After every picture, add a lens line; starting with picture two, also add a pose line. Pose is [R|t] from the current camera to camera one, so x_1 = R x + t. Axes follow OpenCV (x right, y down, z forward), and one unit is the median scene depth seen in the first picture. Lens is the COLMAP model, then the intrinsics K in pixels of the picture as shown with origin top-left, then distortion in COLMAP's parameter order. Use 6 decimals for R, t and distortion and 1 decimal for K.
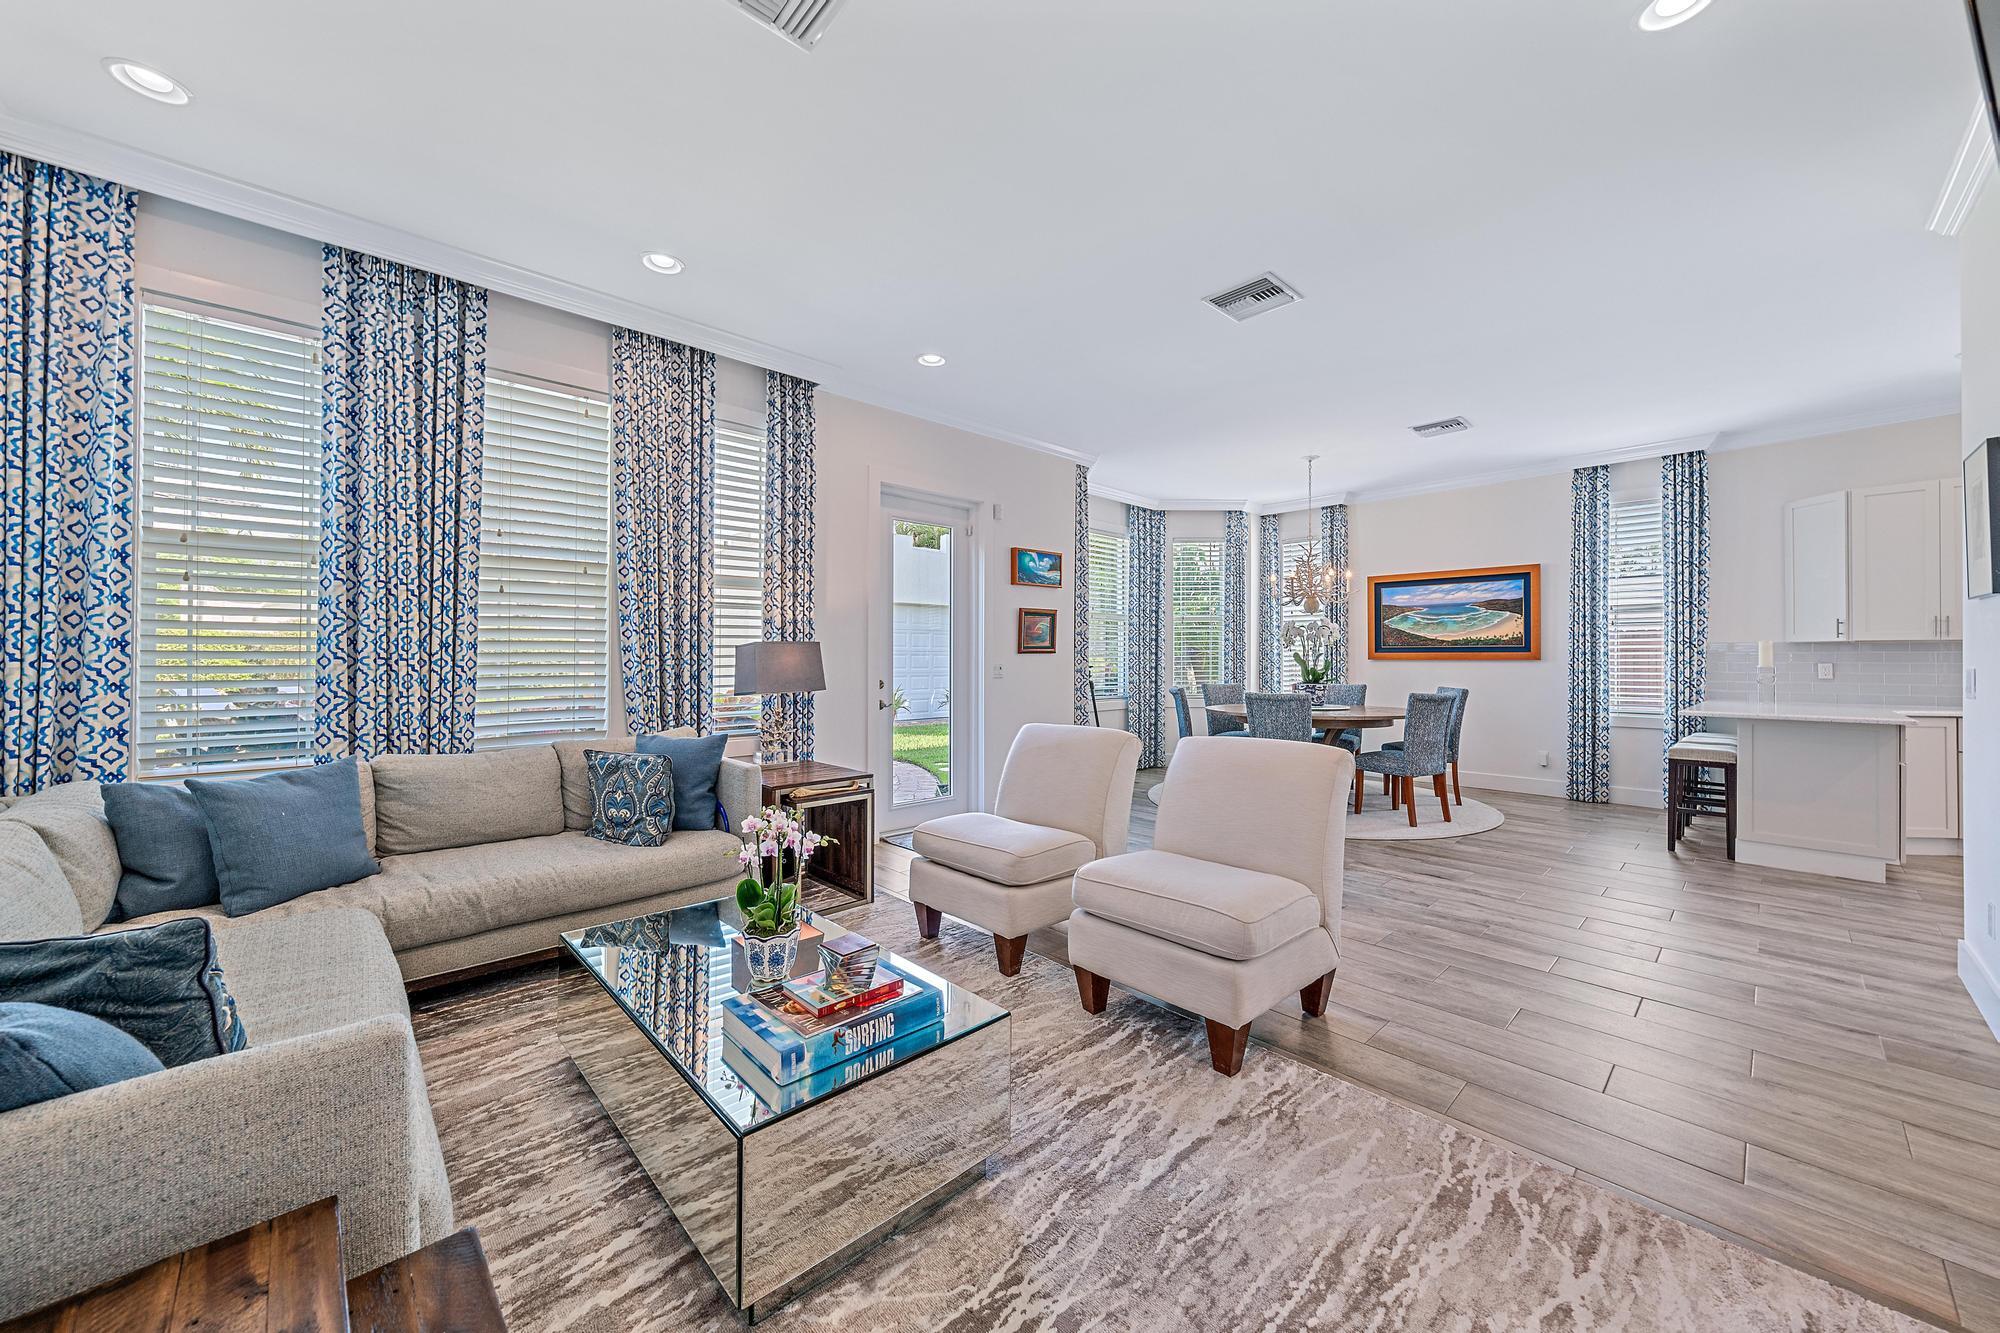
lens RADIAL K [[721.9, 0, 987.1], [0, 721.9, 658.1], [0, 0, 1]] dist [-0.007994, -0.000185]
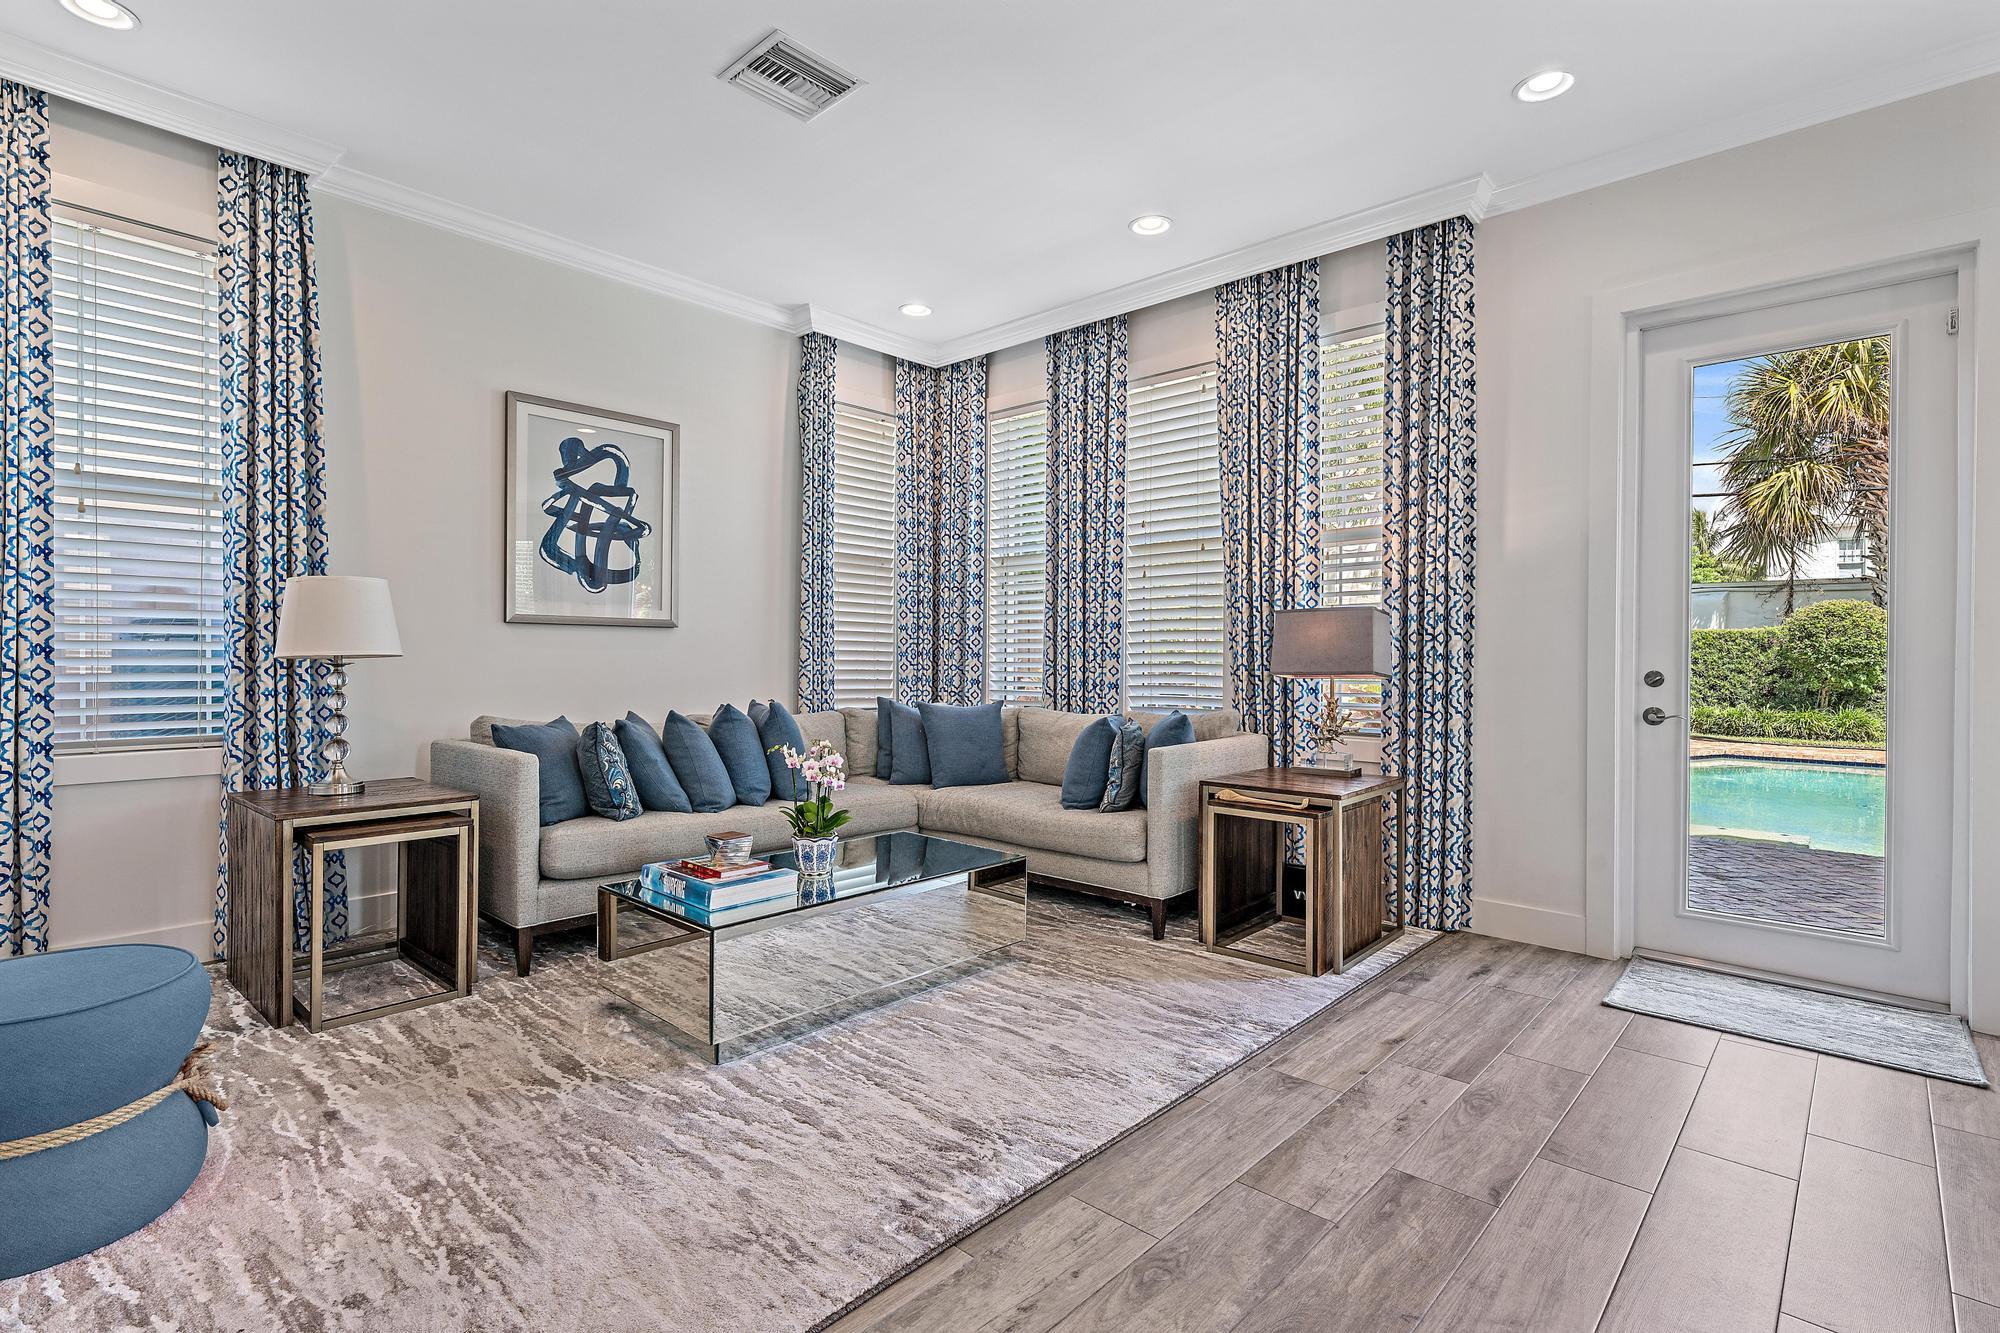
lens RADIAL K [[951.4, 0, 1012.0], [0, 951.4, 655.1], [0, 0, 1]] dist [0.004707, -0.000318]
pose [[0.086385, -0.002284, -0.996259, 0.402362], [-0.005041, 0.999984, -0.002730, 0.017946], [0.996249, 0.005258, 0.086372, 0.347312]]
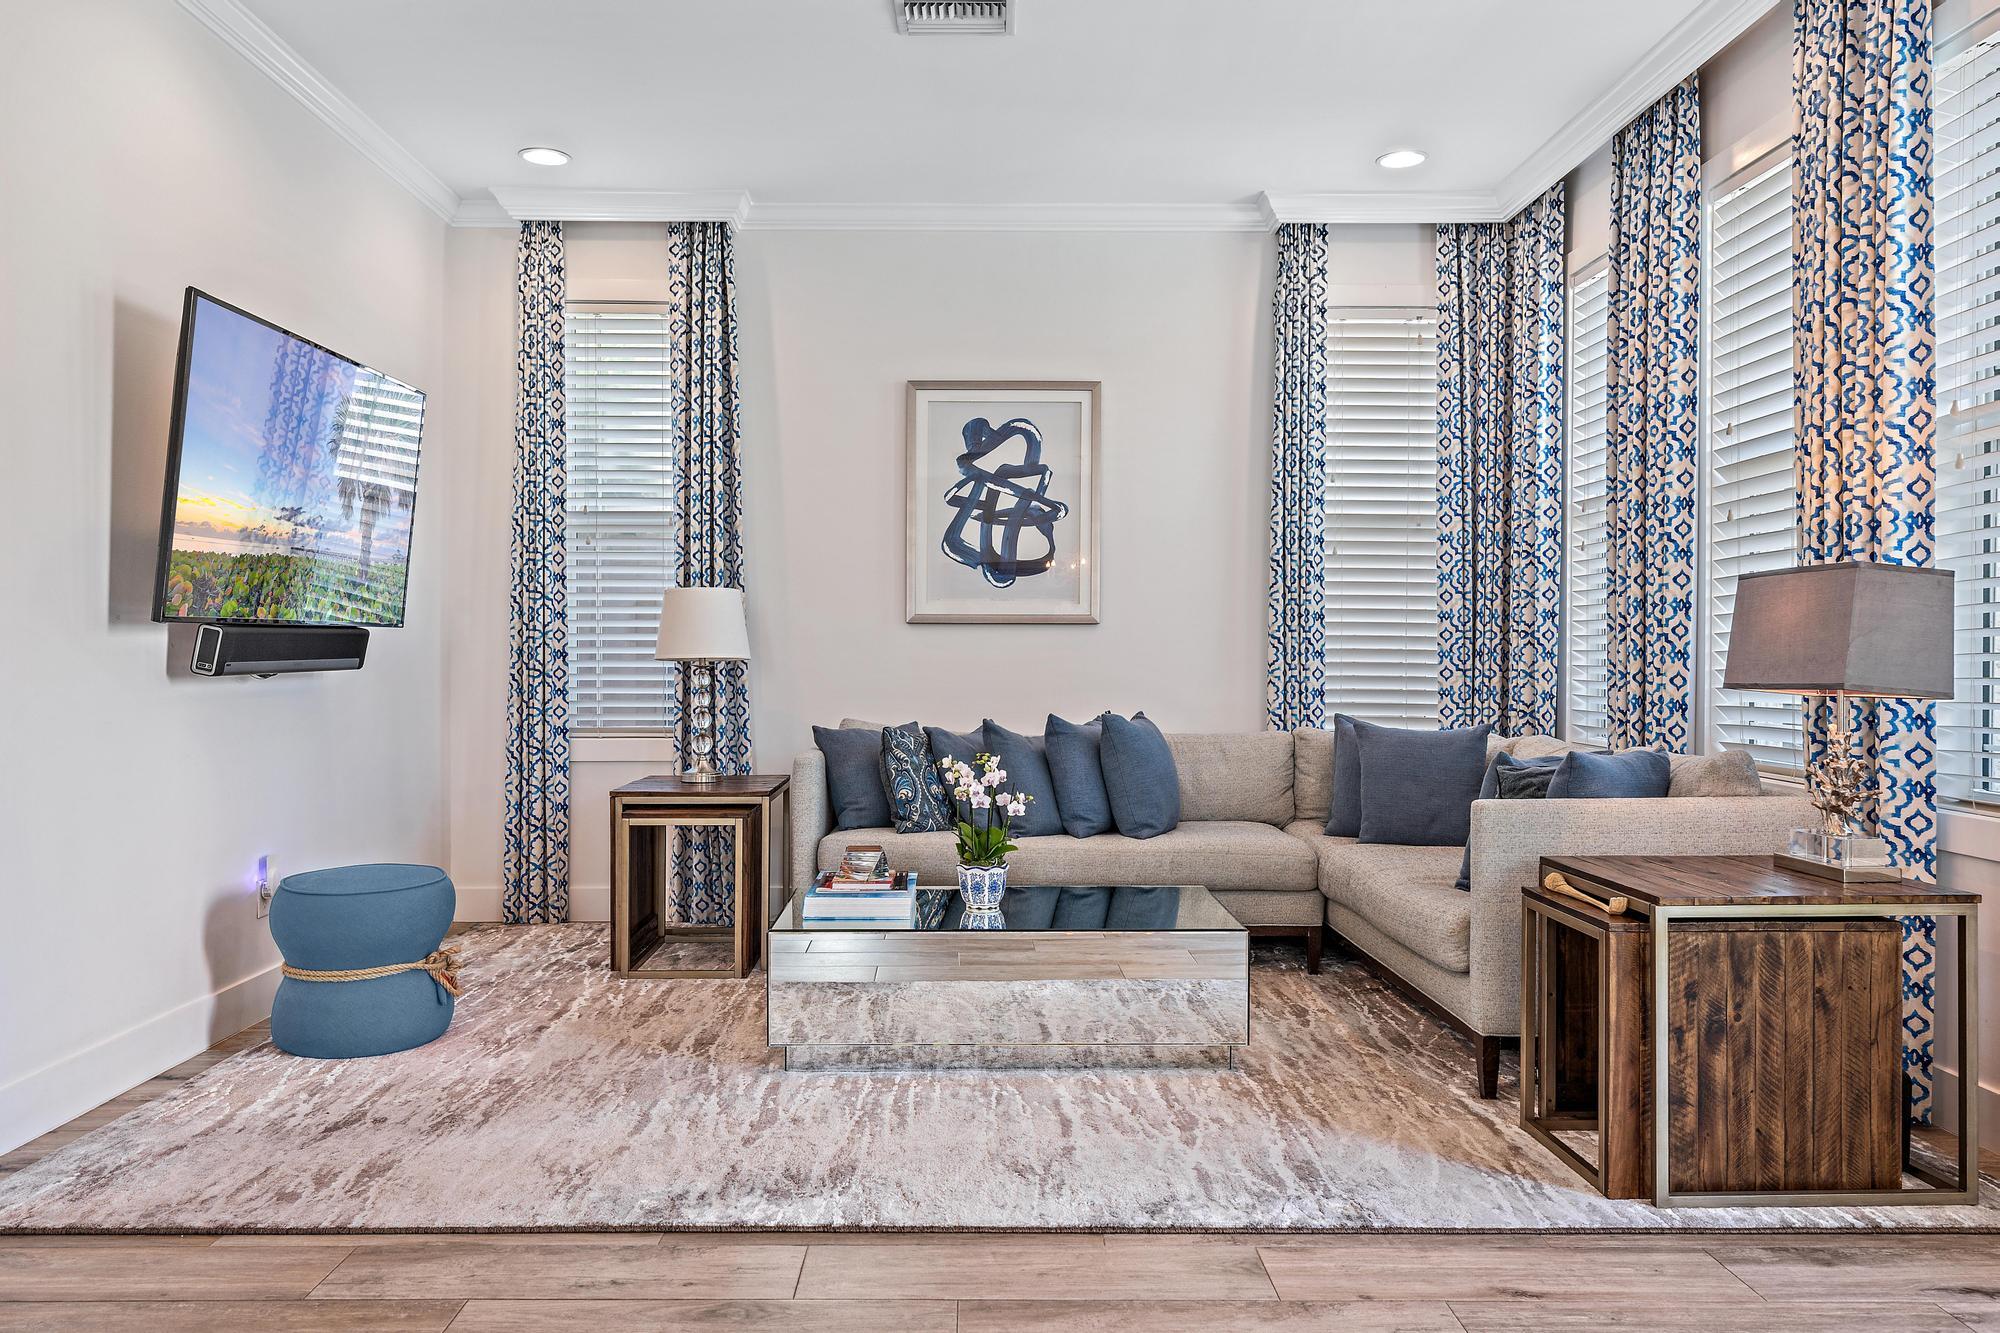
lens RADIAL K [[1406.9, 0, 992.4], [0, 1406.9, 658.7], [0, 0, 1]] dist [0.007924, -0.001221]
pose [[-0.671159, -0.000109, -0.741314, 0.369797], [-0.002180, 0.999996, 0.001828, 0.016944], [0.741311, 0.002843, -0.671156, 0.709864]]
